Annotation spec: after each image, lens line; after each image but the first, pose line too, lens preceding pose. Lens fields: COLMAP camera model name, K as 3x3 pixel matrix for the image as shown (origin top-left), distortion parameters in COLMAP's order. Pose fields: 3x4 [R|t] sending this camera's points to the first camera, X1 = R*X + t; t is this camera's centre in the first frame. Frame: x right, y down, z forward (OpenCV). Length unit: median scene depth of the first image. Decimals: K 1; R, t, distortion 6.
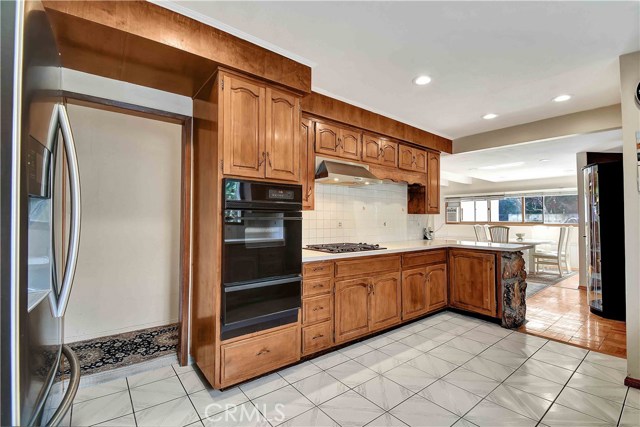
lens RADIAL K [[287.9, 0, 320.0], [0, 287.9, 213.5], [0, 0, 1]] dist [-0.000920, -0.000597]
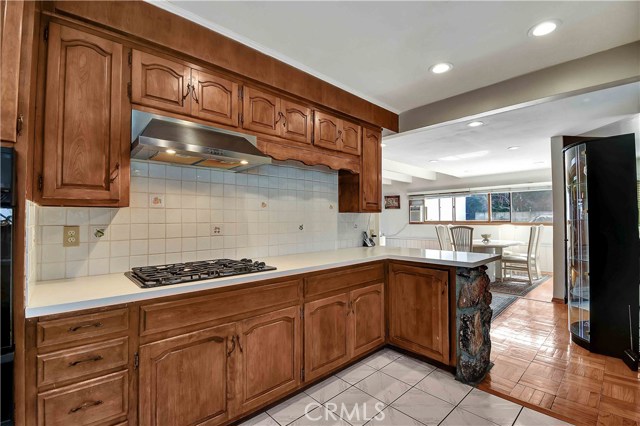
lens RADIAL K [[290.0, 0, 322.0], [0, 290.0, 216.9], [0, 0, 1]] dist [-0.000754, -0.000693]
pose [[0.996141, -0.008591, 0.087347, 0.221232], [0.007549, 0.999896, 0.012254, 0.002710], [-0.087444, -0.011547, 0.996103, 0.300873]]
